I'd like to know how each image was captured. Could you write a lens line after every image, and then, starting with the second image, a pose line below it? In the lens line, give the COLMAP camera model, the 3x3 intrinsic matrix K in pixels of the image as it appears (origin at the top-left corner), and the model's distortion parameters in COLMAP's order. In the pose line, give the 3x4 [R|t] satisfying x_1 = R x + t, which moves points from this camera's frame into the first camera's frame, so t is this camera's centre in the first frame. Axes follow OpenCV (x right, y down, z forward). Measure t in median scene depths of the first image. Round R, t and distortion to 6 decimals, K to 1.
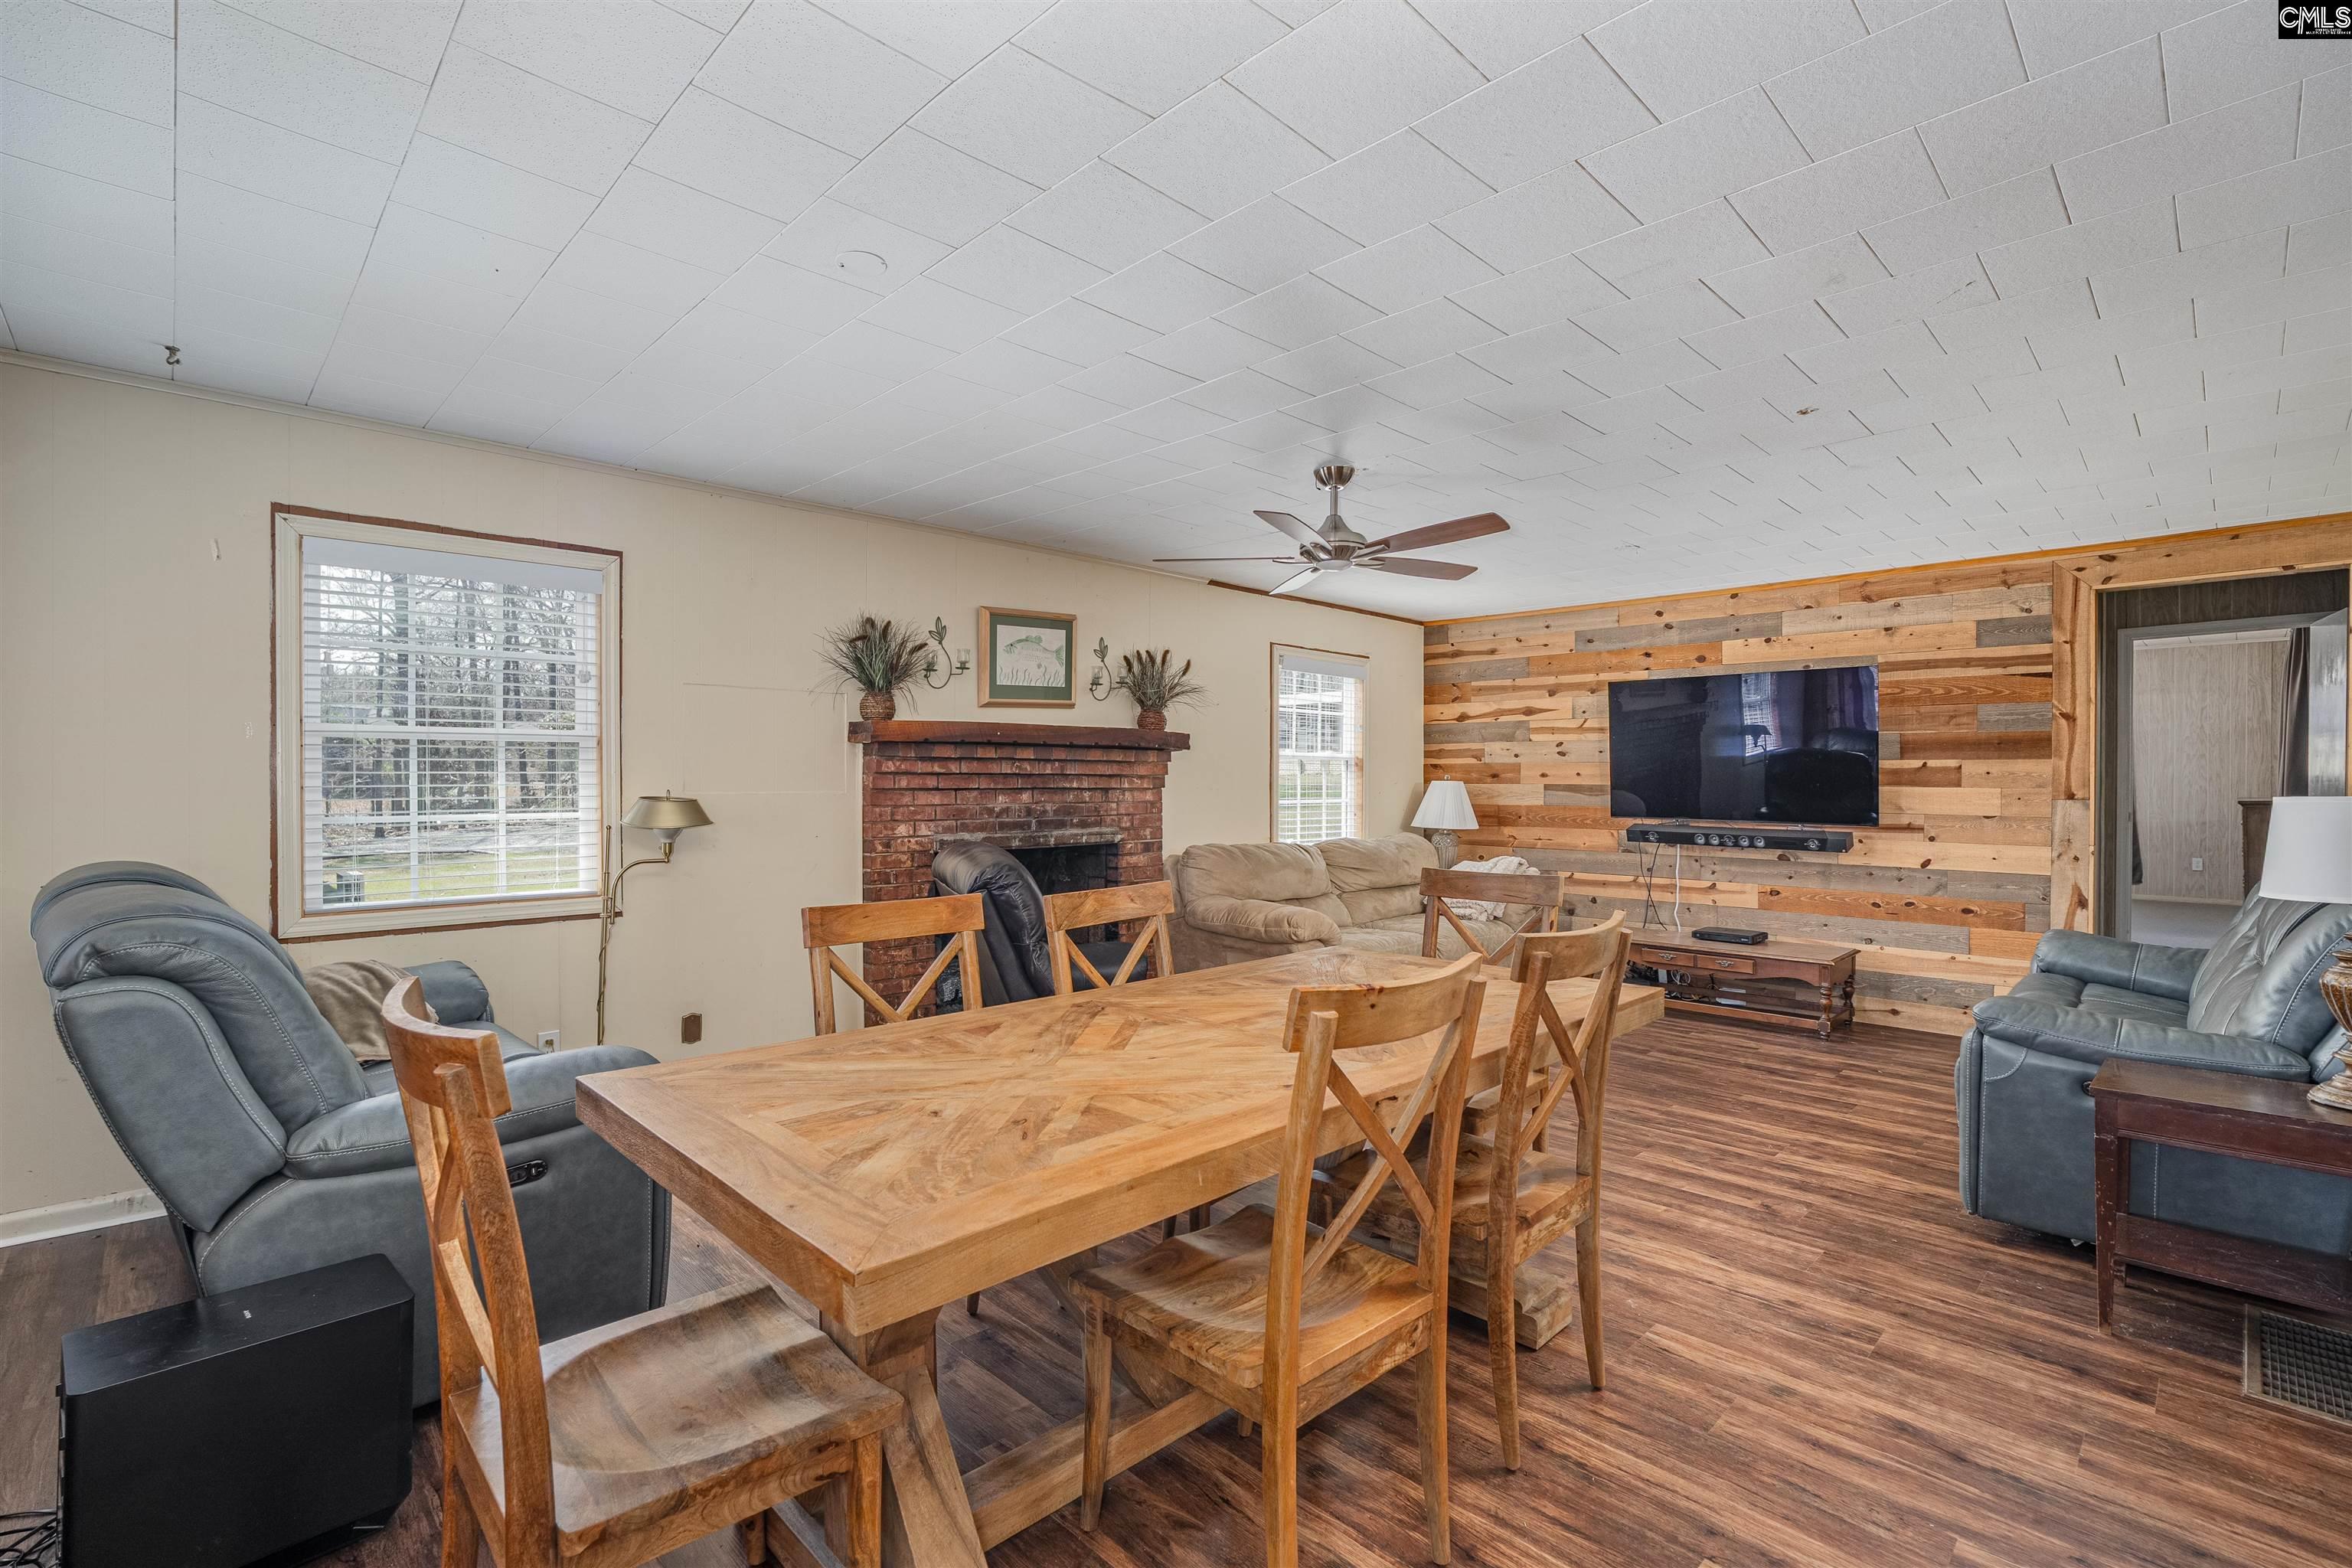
lens RADIAL K [[1080.3, 0, 1160.3], [0, 1080.3, 785.3], [0, 0, 1]] dist [-0.038288, 0.000312]
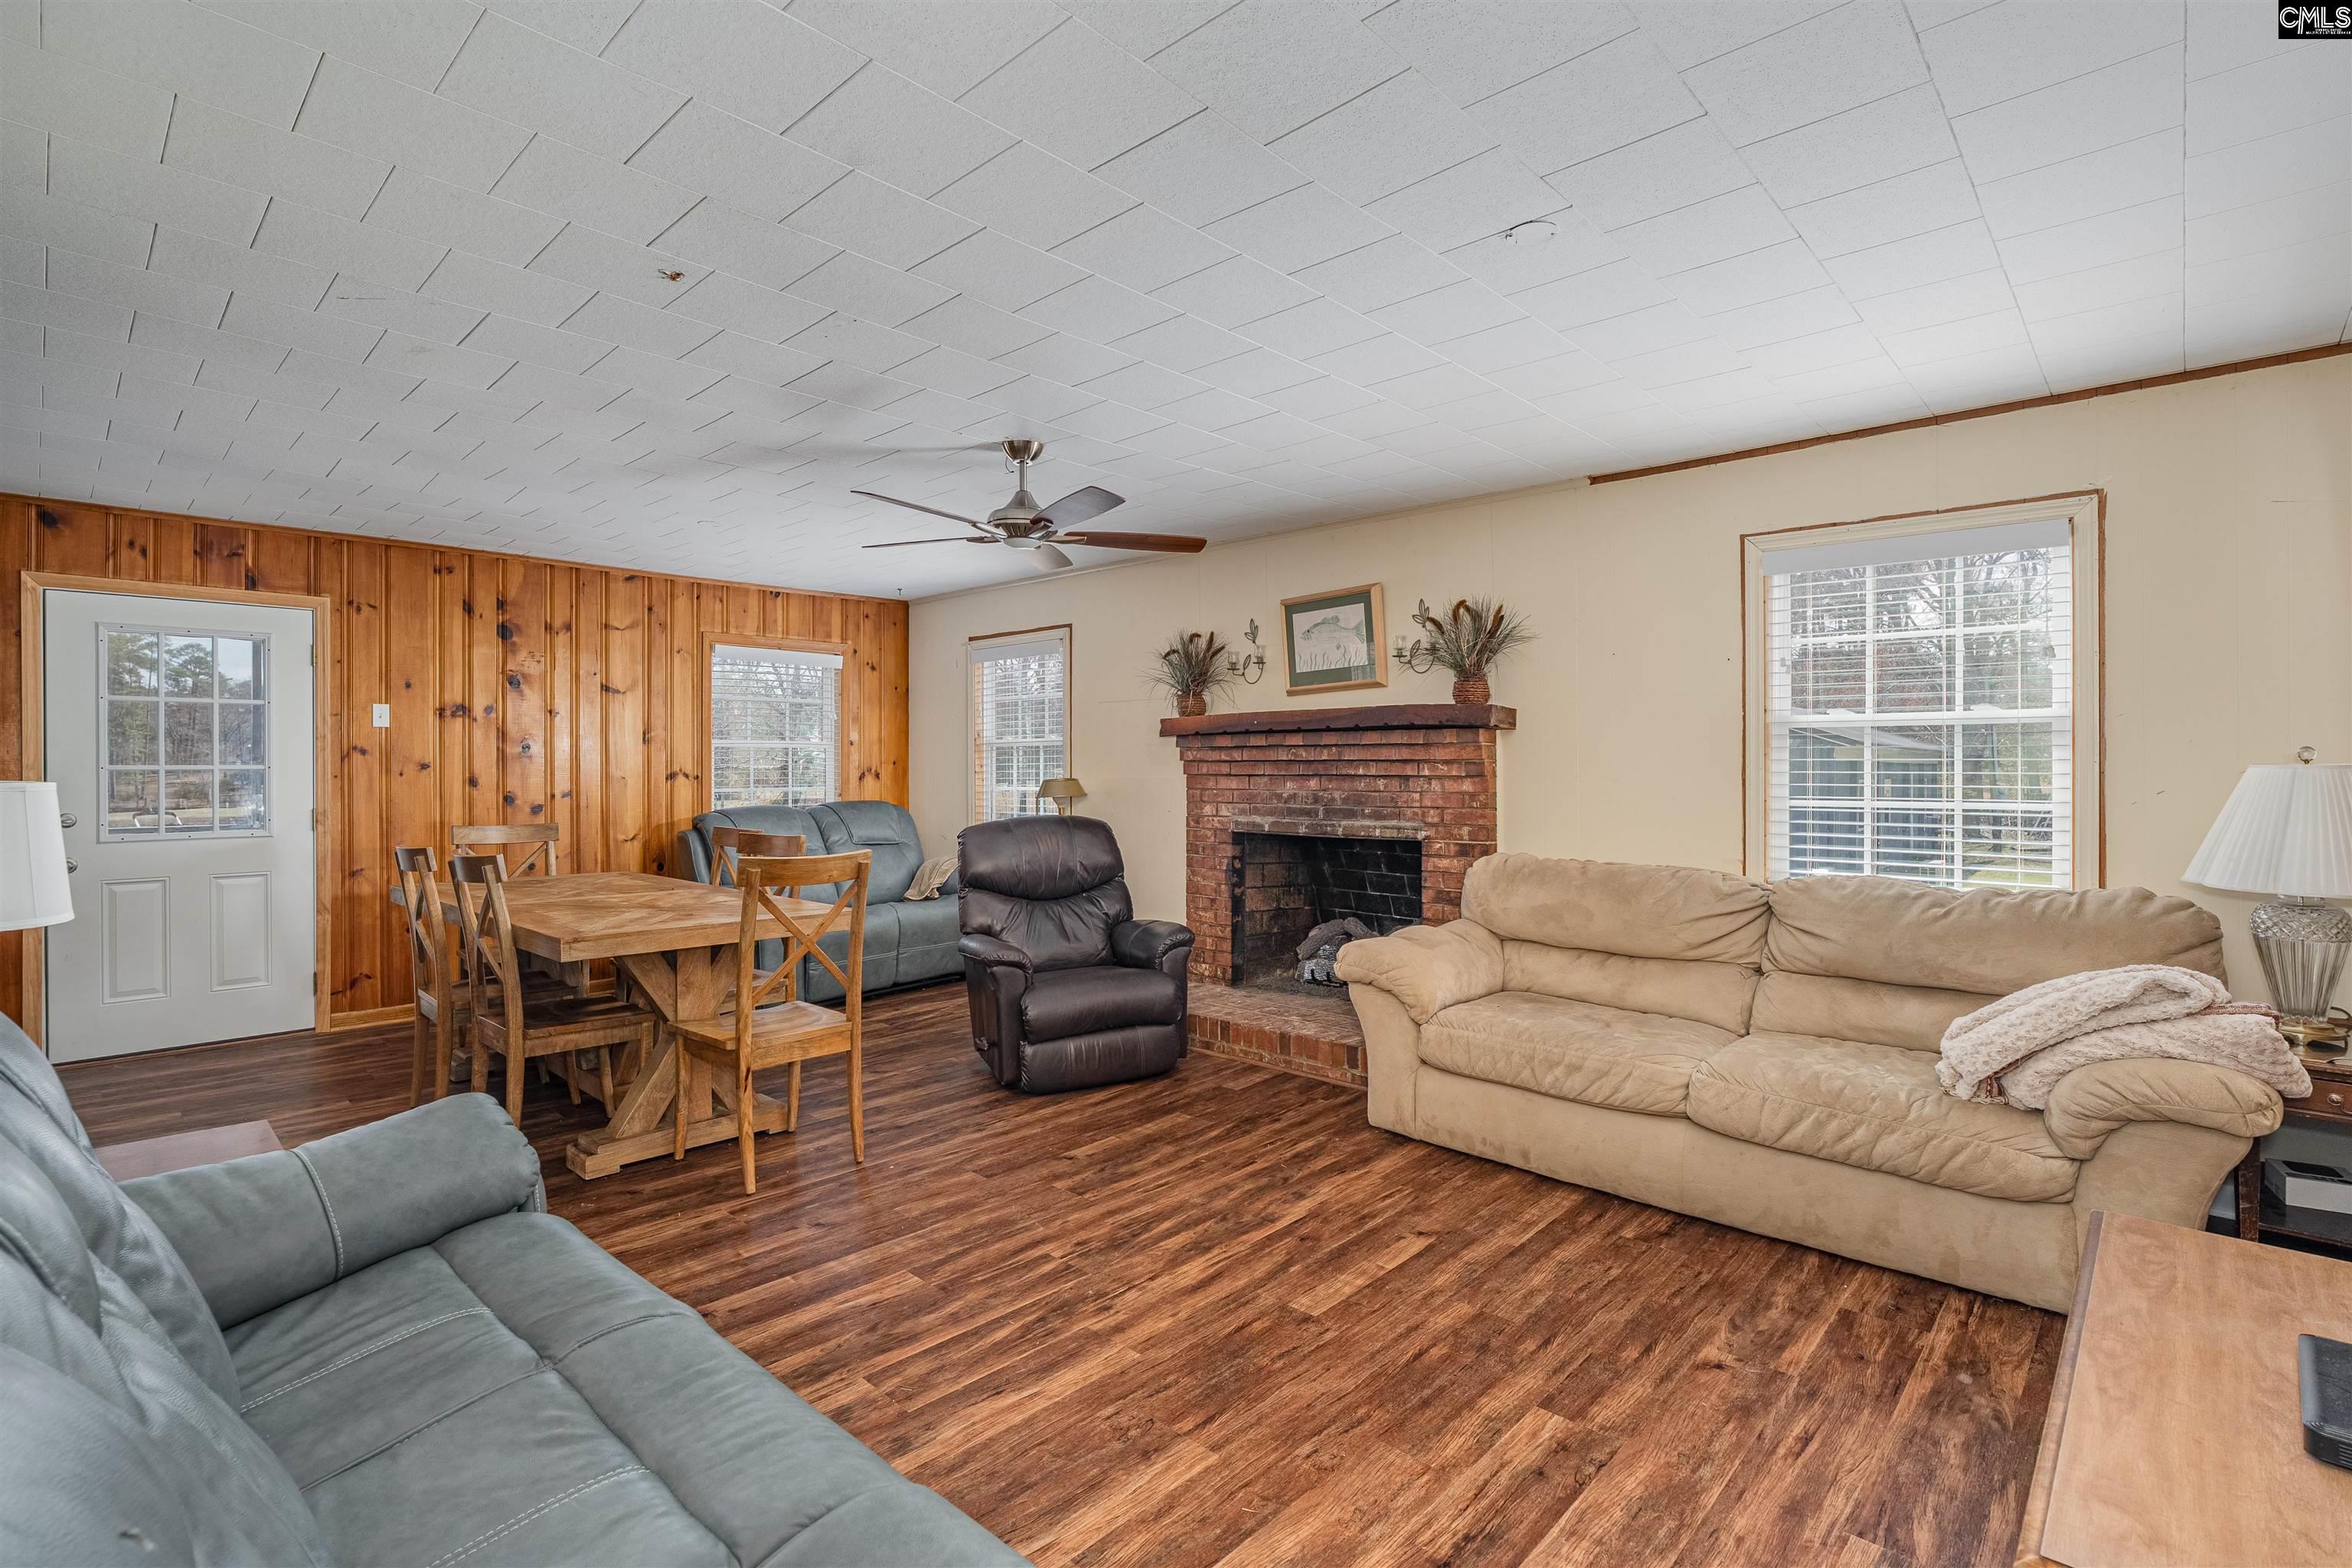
lens RADIAL K [[1080.3, 0, 1160.3], [0, 1080.3, 785.3], [0, 0, 1]] dist [-0.038288, 0.000312]
pose [[0.049713, 0.014383, -0.998660, 0.840938], [-0.003925, 0.999891, 0.014205, -0.001226], [0.998756, 0.003214, 0.049764, 0.802613]]
